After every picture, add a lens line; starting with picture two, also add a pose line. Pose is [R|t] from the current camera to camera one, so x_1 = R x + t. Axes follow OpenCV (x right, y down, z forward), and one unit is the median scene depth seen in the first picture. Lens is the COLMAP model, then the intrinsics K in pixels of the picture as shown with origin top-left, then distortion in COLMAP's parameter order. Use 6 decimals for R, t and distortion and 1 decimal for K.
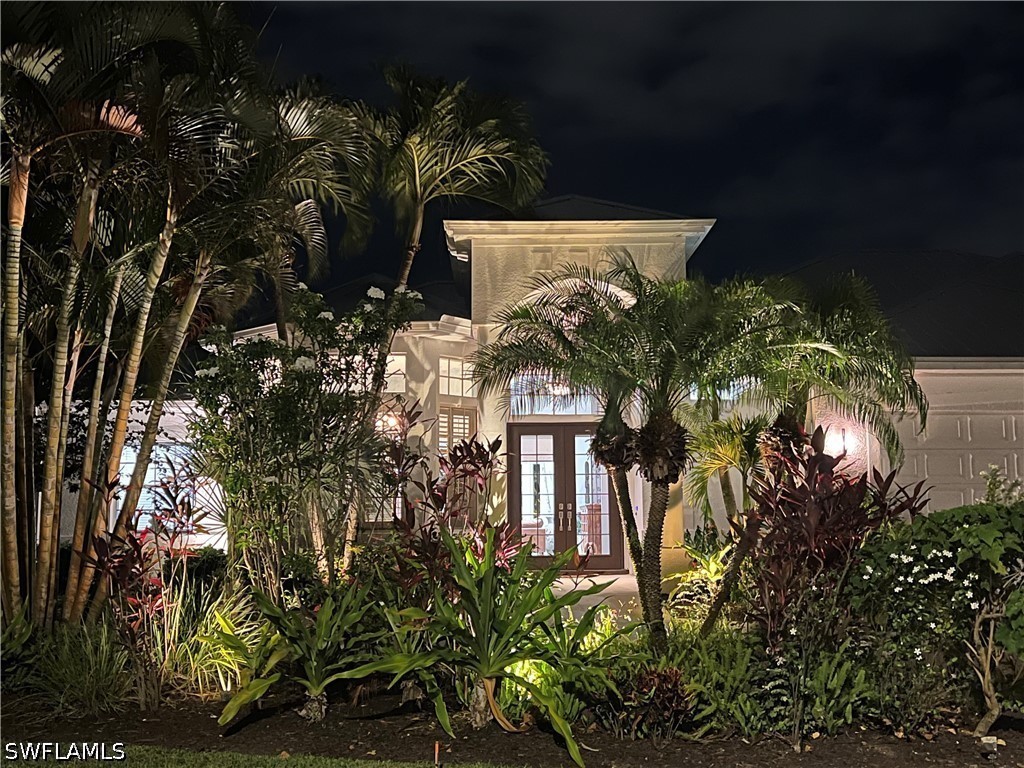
lens RADIAL K [[1225.9, 0, 512.6], [0, 1225.9, 385.9], [0, 0, 1]] dist [0.023374, 0.000000]
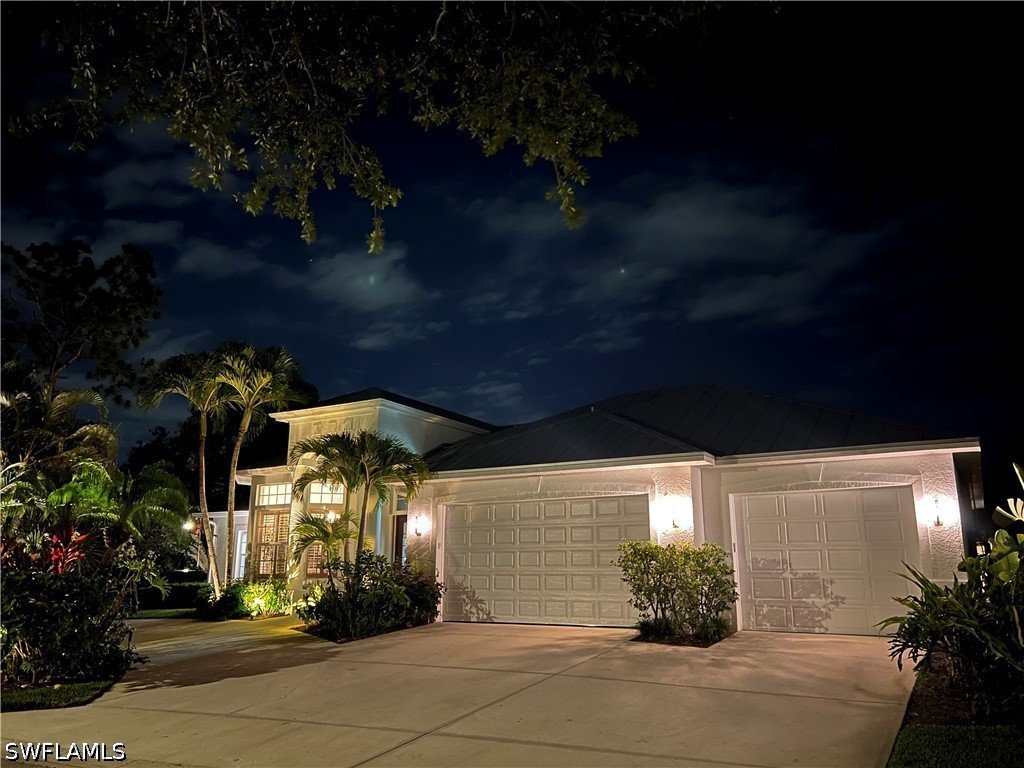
lens RADIAL K [[761.0, 0, 514.3], [0, 761.0, 380.7], [0, 0, 1]] dist [0.015809, 0.000565]
pose [[0.865110, -0.118742, -0.487324, 0.807967], [0.047652, 0.986637, -0.155812, 0.018214], [0.499313, 0.111572, 0.859208, 0.143834]]
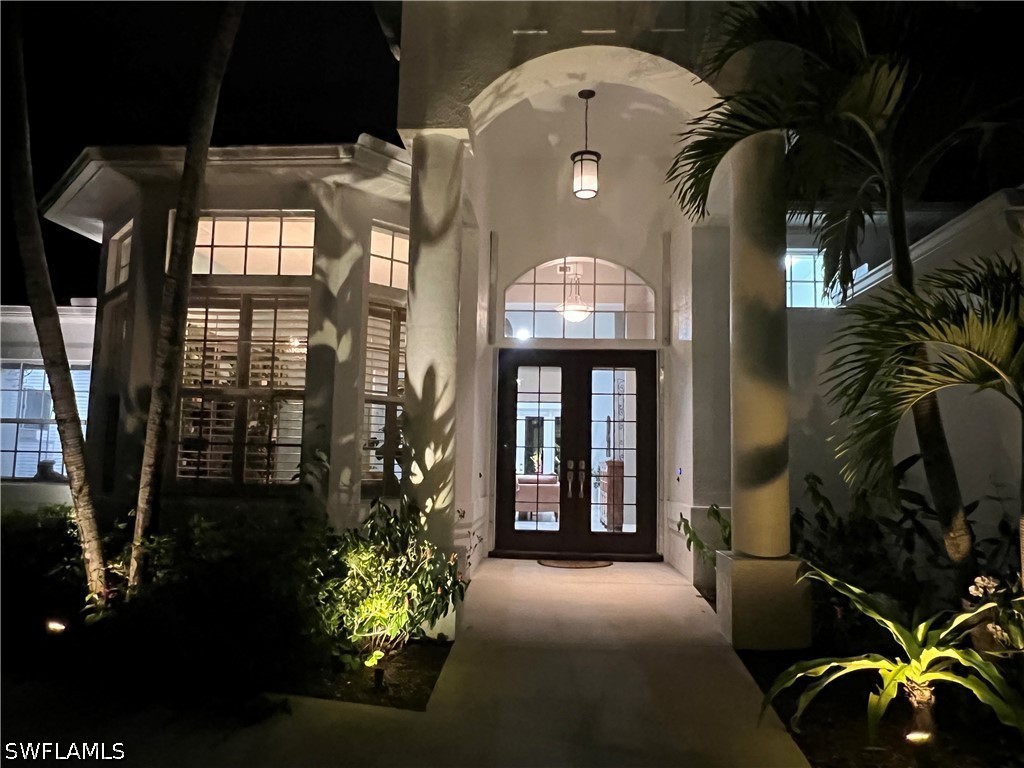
lens RADIAL K [[762.2, 0, 508.4], [0, 762.2, 388.9], [0, 0, 1]] dist [0.008523, 0.002604]
pose [[0.997065, 0.023286, -0.072939, 0.040316], [-0.022352, 0.999658, 0.013589, 0.055238], [0.073230, -0.011919, 0.997244, 0.629613]]
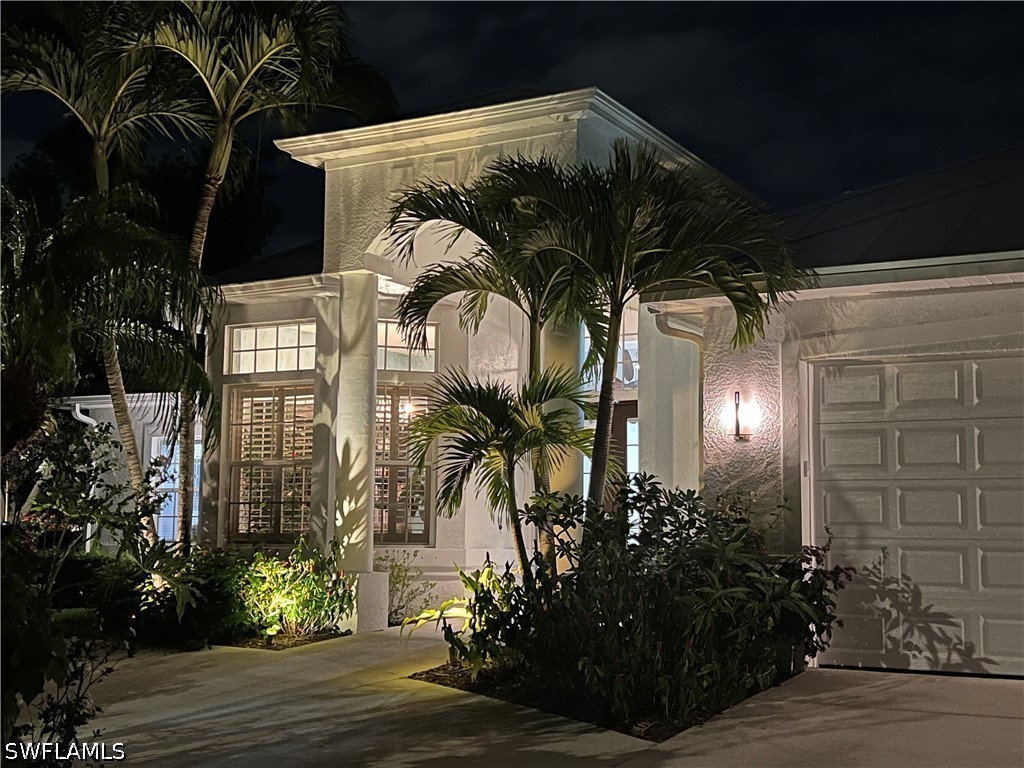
lens RADIAL K [[1350.8, 0, 508.9], [0, 1350.8, 384.0], [0, 0, 1]] dist [0.060255, 0.000000]
pose [[0.864742, -0.040303, -0.500596, 0.454583], [0.037365, 0.999175, -0.015898, 0.033618], [0.500824, -0.004957, 0.865535, 0.314789]]
